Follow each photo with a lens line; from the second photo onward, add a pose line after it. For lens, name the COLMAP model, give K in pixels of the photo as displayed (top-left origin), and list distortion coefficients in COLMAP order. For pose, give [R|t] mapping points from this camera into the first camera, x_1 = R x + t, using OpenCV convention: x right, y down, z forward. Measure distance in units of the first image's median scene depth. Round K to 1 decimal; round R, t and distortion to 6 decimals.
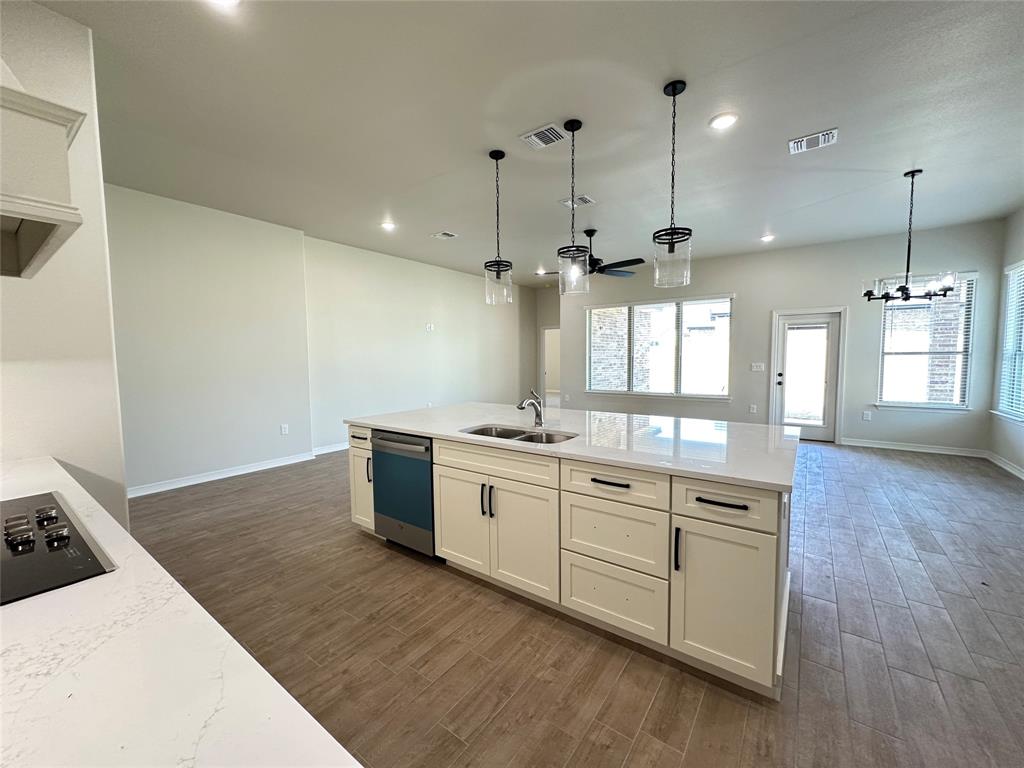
lens RADIAL K [[408.4, 0, 508.7], [0, 408.4, 379.4], [0, 0, 1]] dist [-0.004686, 0.001017]
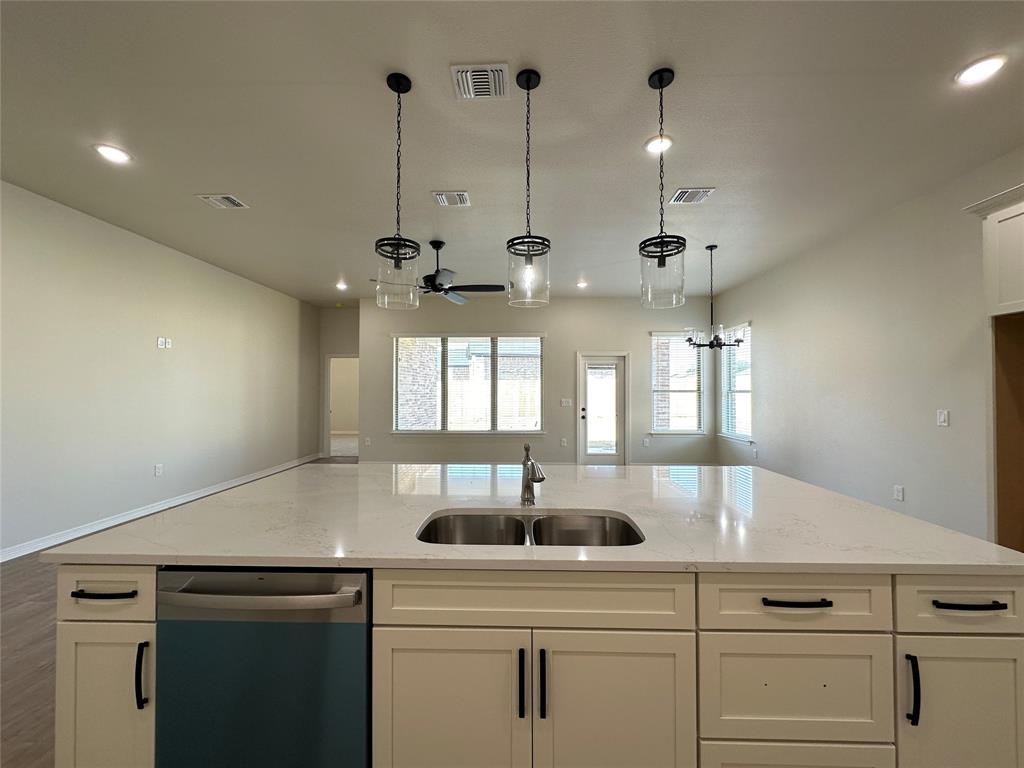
lens RADIAL K [[408.4, 0, 510.1], [0, 408.4, 382.2], [0, 0, 1]] dist [-0.004686, 0.001017]
pose [[0.821422, 0.021493, 0.569916, -0.161954], [0.023560, 0.997158, -0.071563, -0.013736], [-0.569835, 0.072210, 0.818581, 0.262901]]
